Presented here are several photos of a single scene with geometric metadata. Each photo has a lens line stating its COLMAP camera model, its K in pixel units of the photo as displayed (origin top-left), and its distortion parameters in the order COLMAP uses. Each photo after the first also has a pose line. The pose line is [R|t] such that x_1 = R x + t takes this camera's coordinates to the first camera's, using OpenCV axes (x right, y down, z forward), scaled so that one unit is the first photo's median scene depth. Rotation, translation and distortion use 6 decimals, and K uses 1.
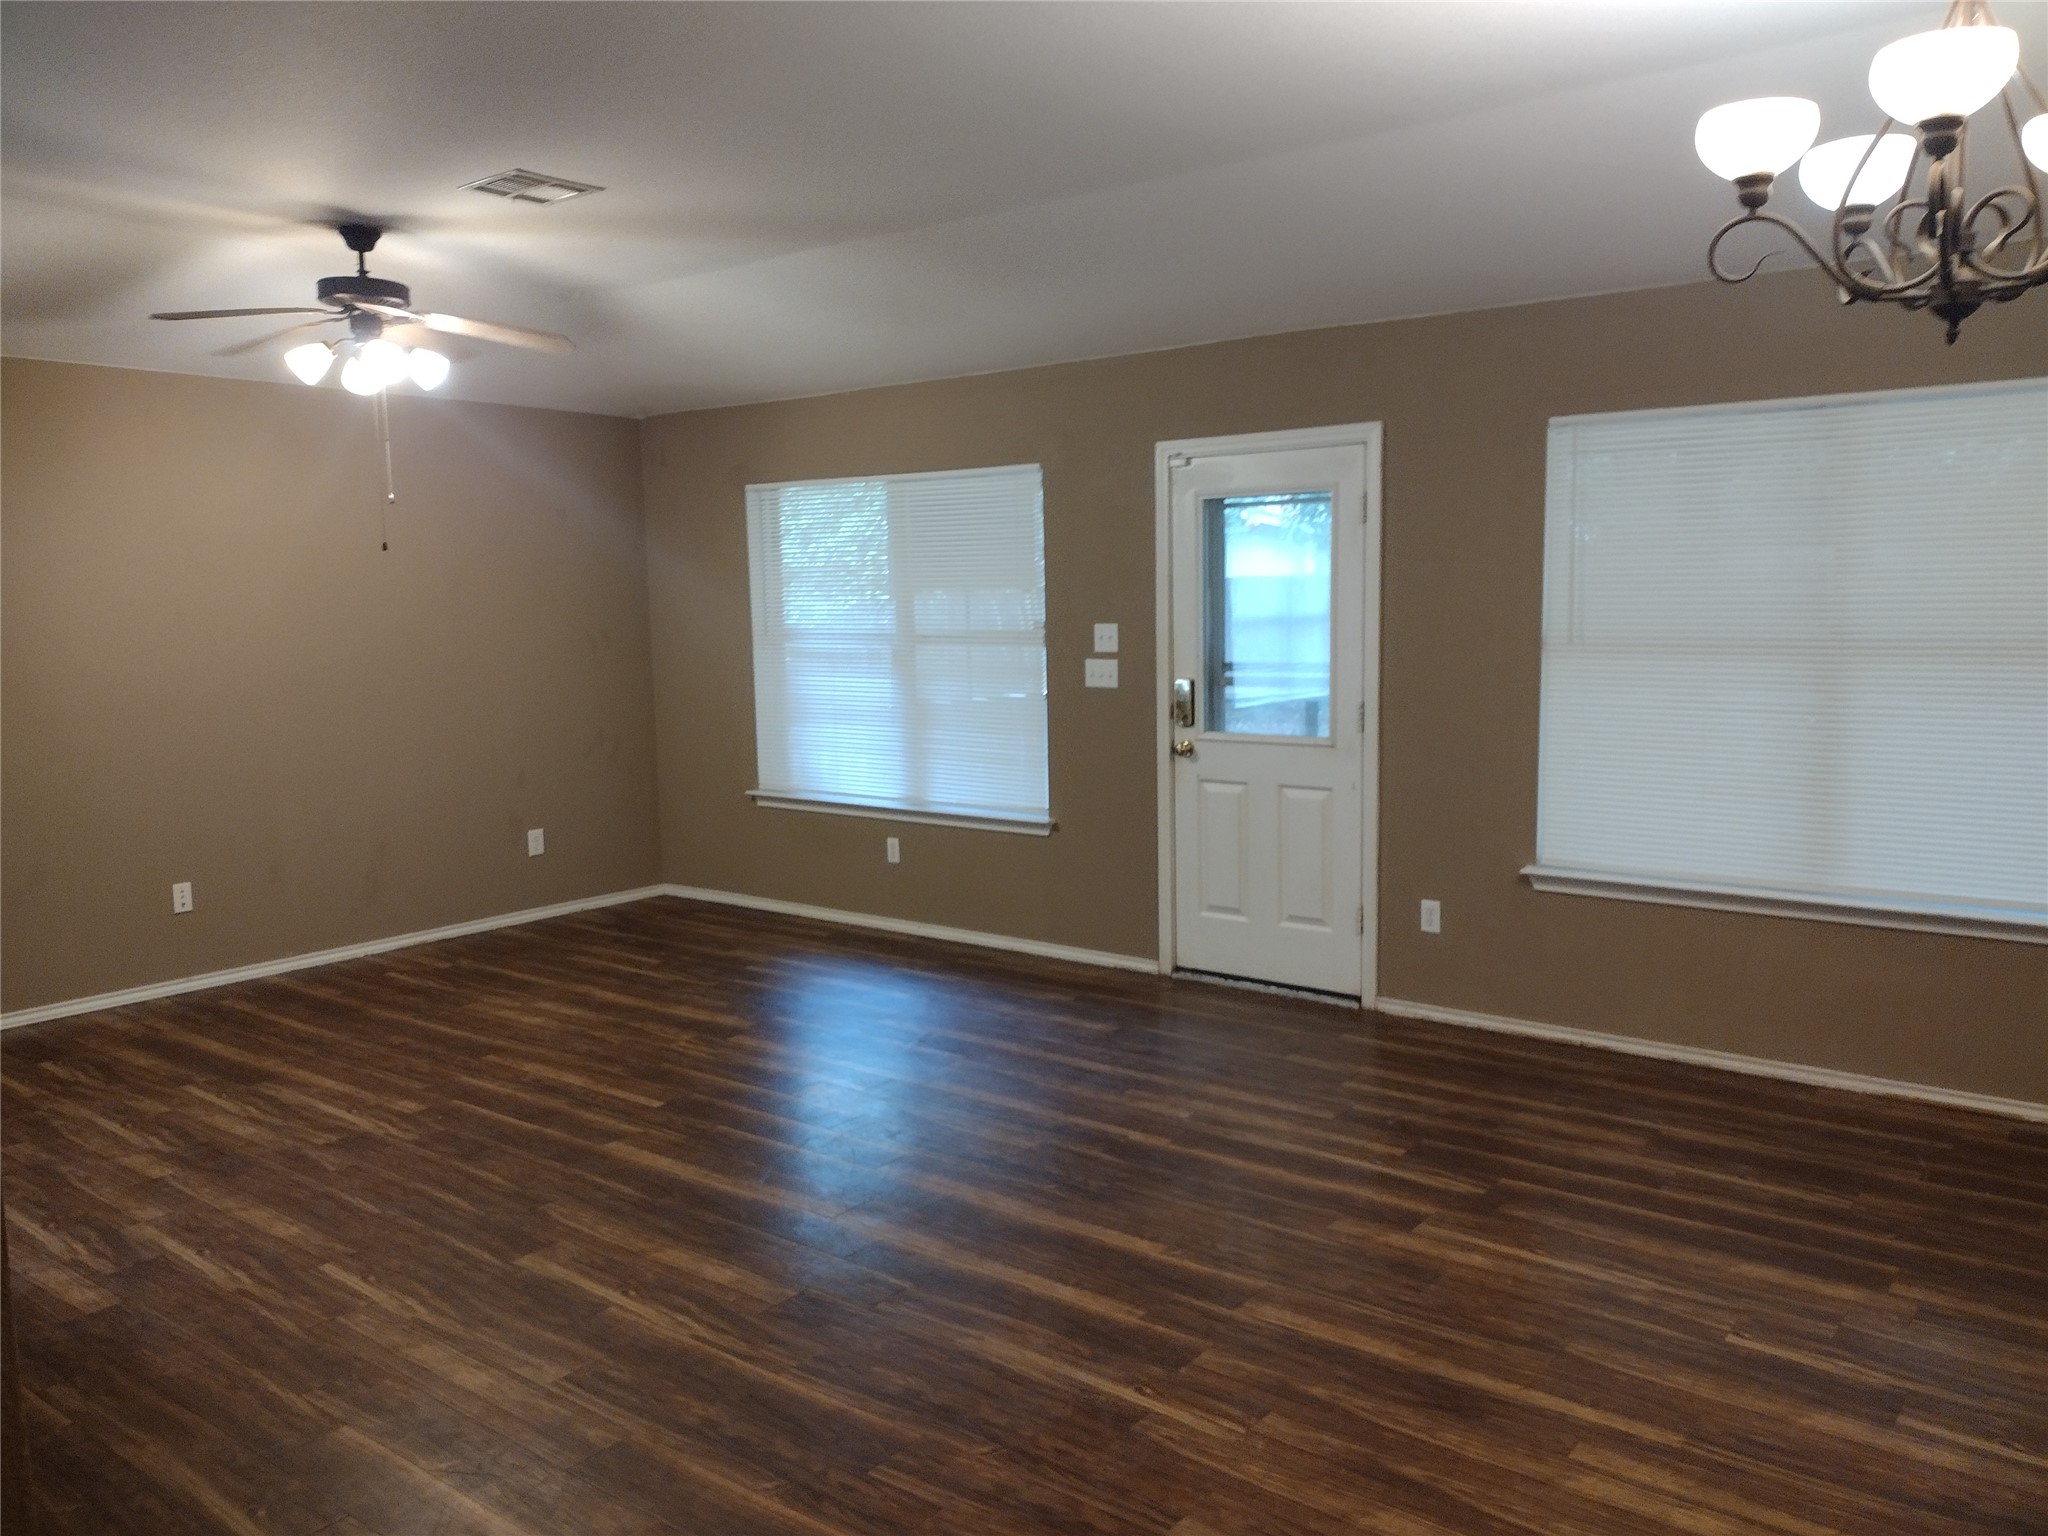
lens RADIAL K [[1539.6, 0, 1032.8], [0, 1539.6, 771.8], [0, 0, 1]] dist [0.082041, -0.128416]
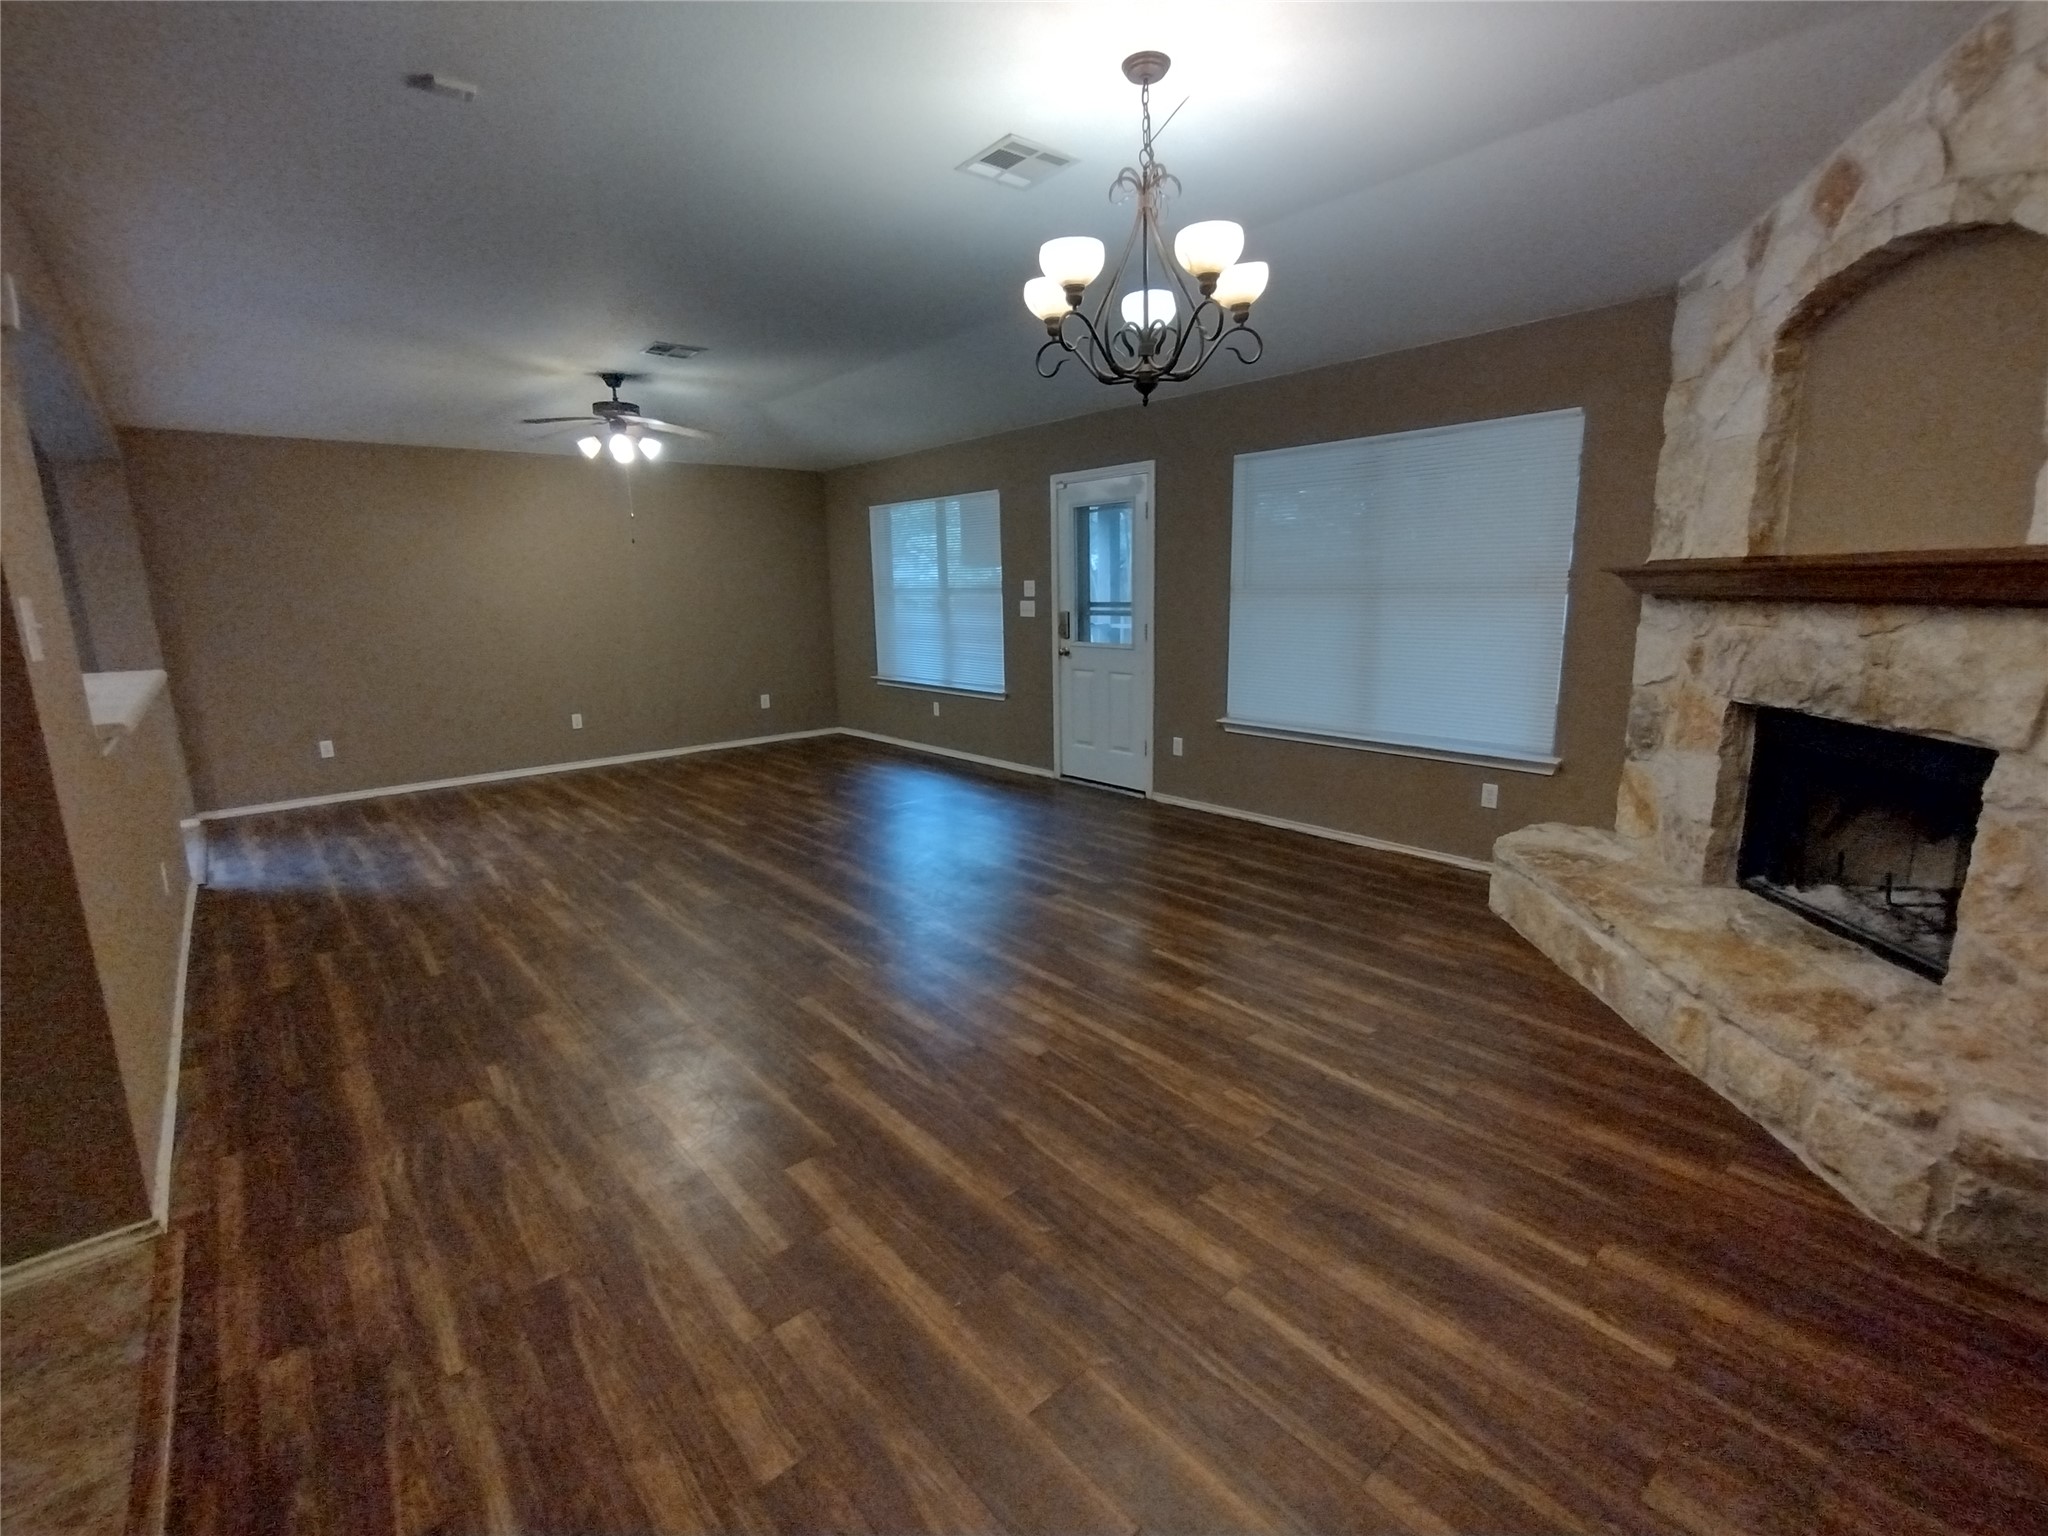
lens RADIAL K [[924.9, 0, 1019.9], [0, 924.9, 769.8], [0, 0, 1]] dist [-0.002946, 0.000033]
pose [[0.979201, 0.035305, -0.199796, 0.320654], [-0.017060, 0.995584, 0.092316, 0.027966], [0.202172, -0.086988, 0.975479, -0.070677]]
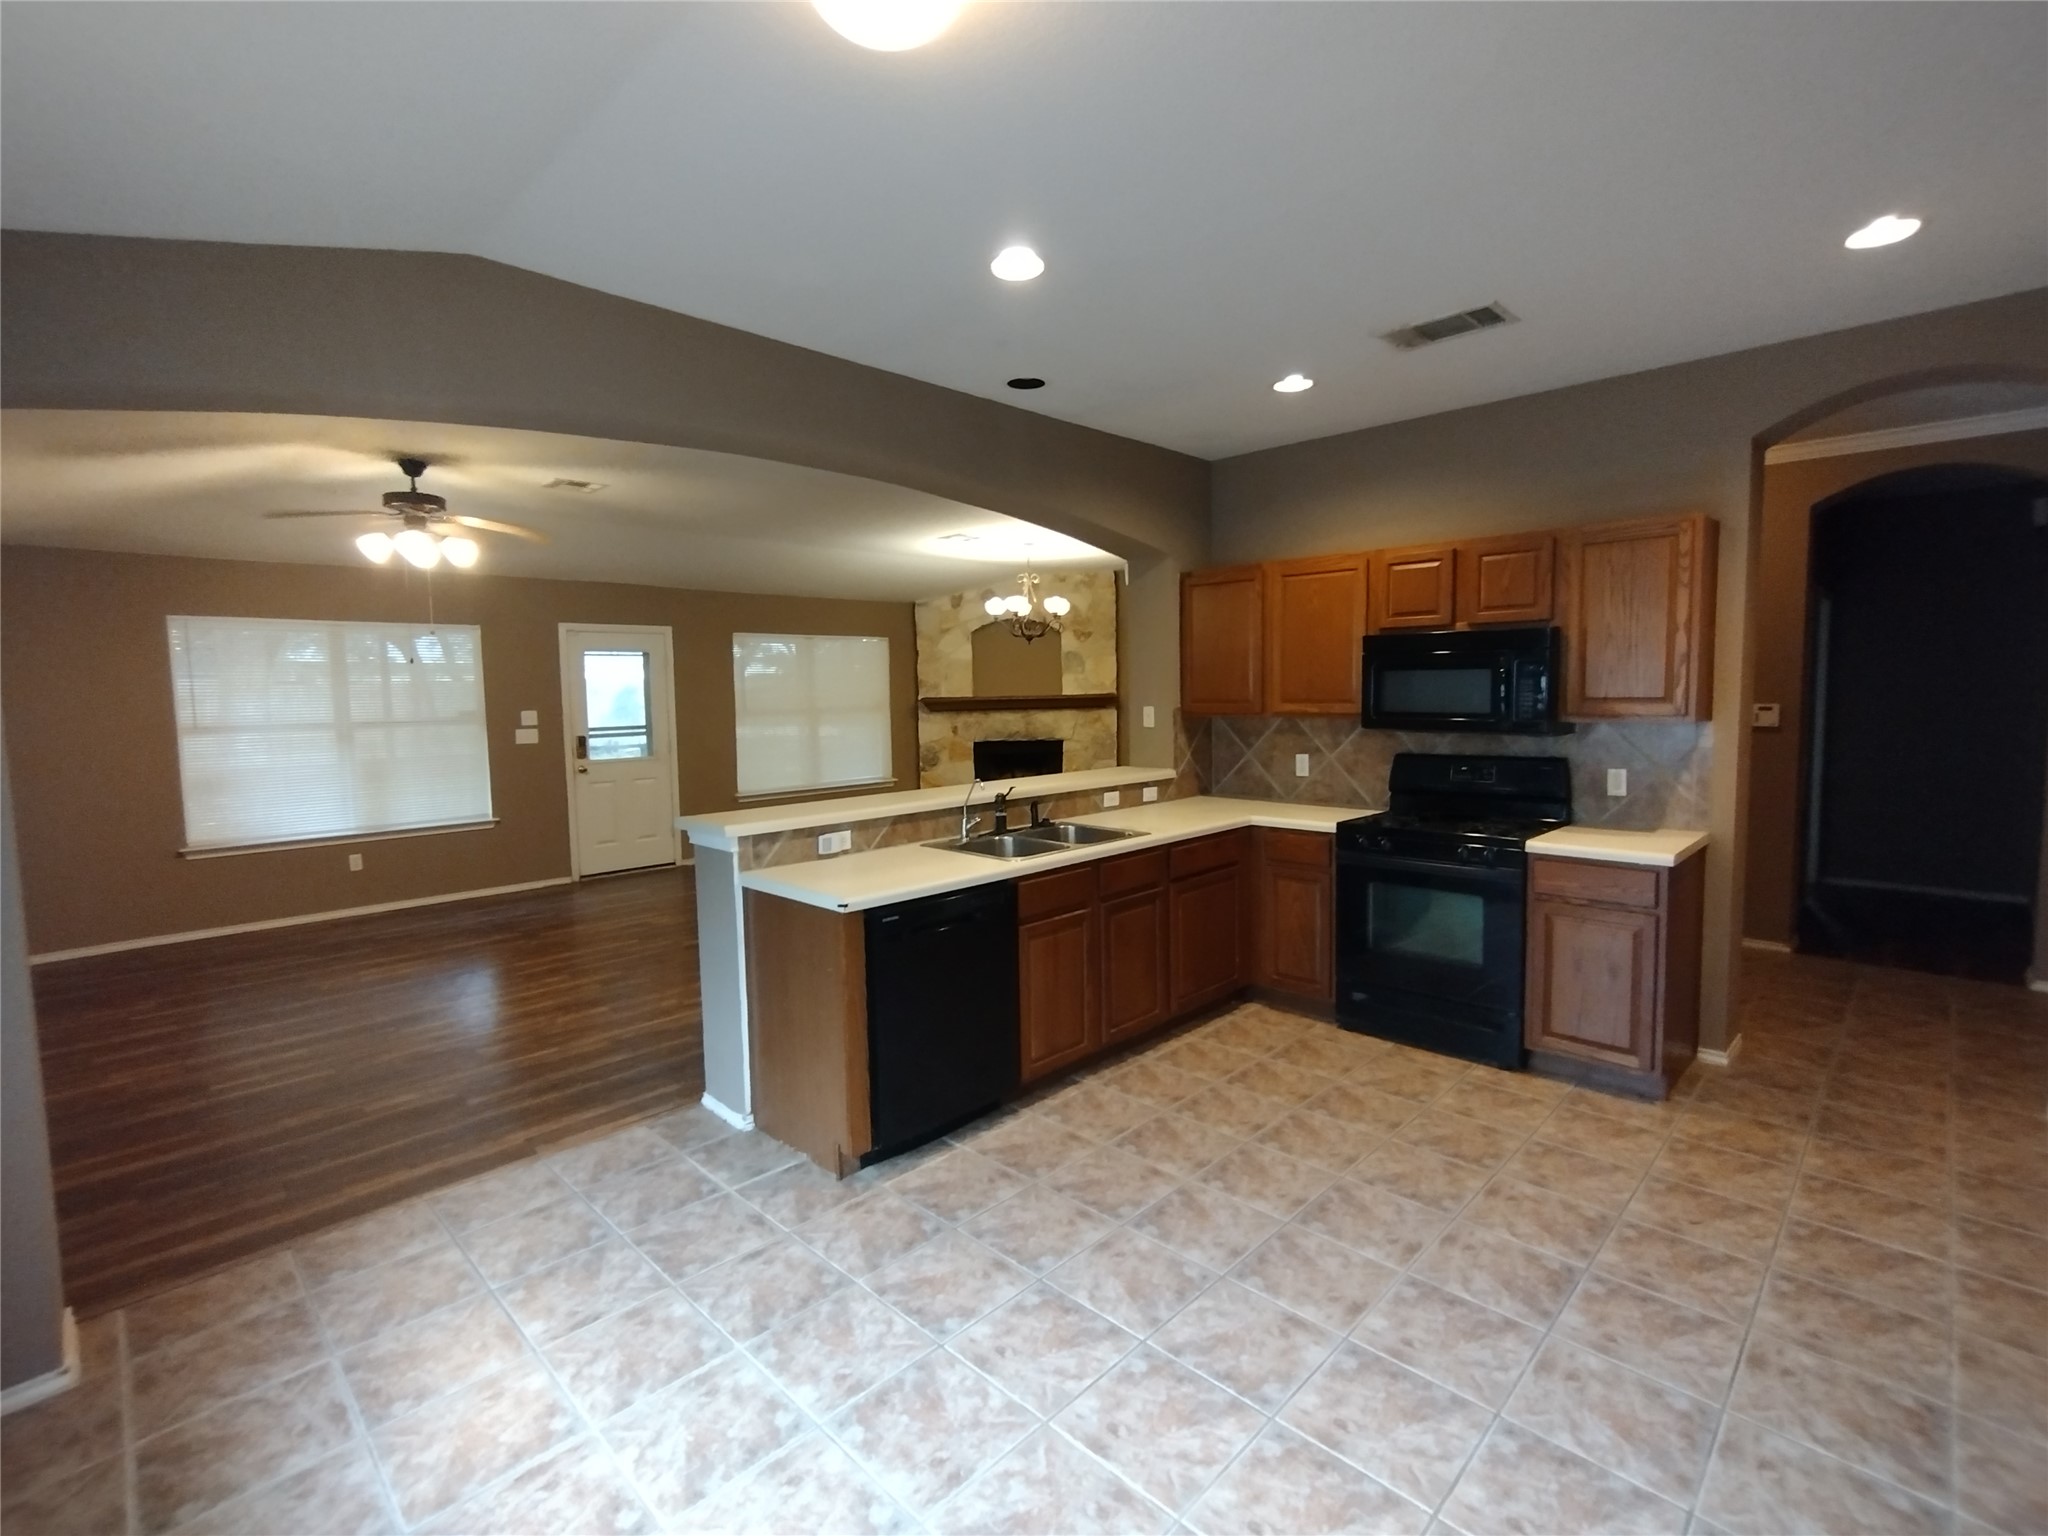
lens RADIAL K [[944.8, 0, 1021.1], [0, 944.8, 760.9], [0, 0, 1]] dist [-0.000888, 0.000992]
pose [[0.123895, -0.064417, 0.990202, -1.326977], [0.128874, 0.990483, 0.048311, -0.013598], [-0.983891, 0.121626, 0.131018, 0.297358]]
